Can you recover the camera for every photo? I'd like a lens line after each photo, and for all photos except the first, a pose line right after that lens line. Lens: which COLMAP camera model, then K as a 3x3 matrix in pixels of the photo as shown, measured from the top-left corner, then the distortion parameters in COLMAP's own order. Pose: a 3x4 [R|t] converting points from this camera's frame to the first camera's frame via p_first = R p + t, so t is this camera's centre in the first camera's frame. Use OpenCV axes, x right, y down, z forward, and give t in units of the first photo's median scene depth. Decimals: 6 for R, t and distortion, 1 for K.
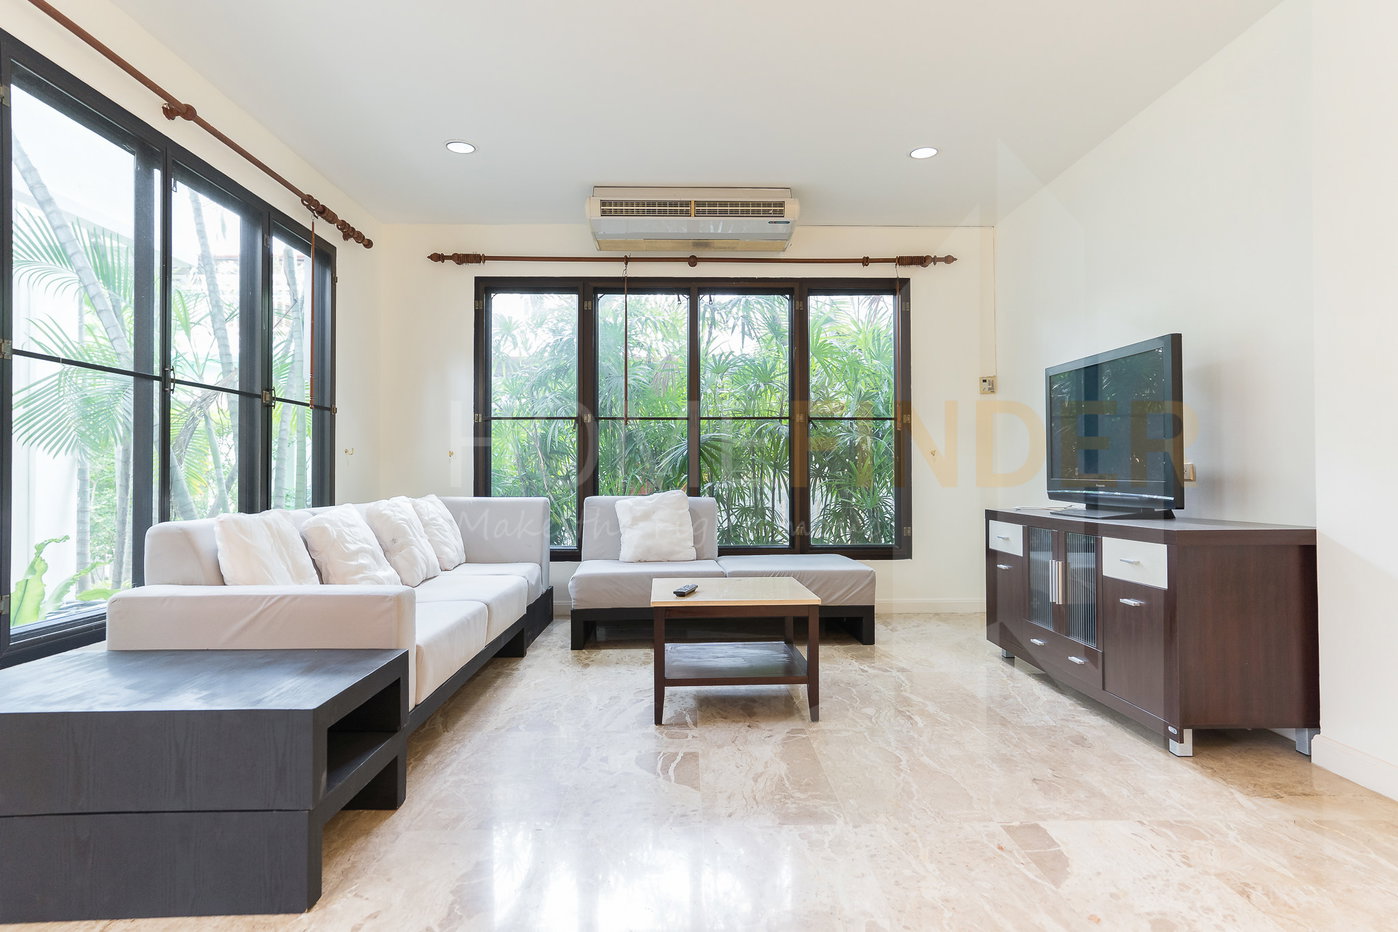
lens RADIAL K [[762.1, 0, 699.0], [0, 762.1, 466.0], [0, 0, 1]] dist [-0.020646, 0.028151]
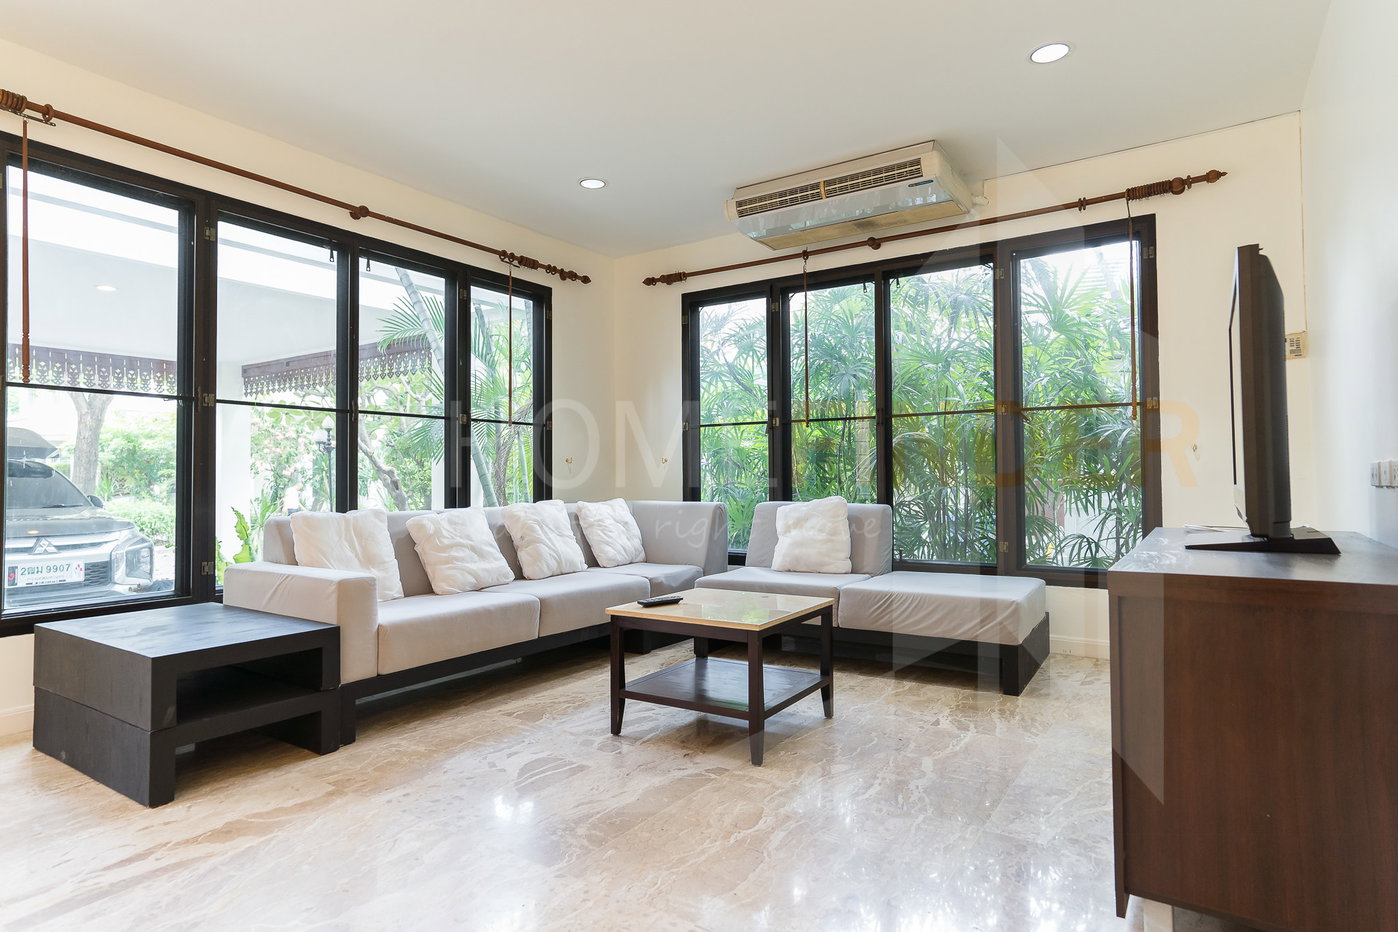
lens RADIAL K [[762.1, 0, 699.0], [0, 762.1, 466.0], [0, 0, 1]] dist [-0.020646, 0.028151]
pose [[0.821765, -0.012716, -0.569685, 0.386431], [0.010606, 0.999919, -0.007020, -0.000444], [0.569728, -0.000273, 0.821833, 0.160735]]
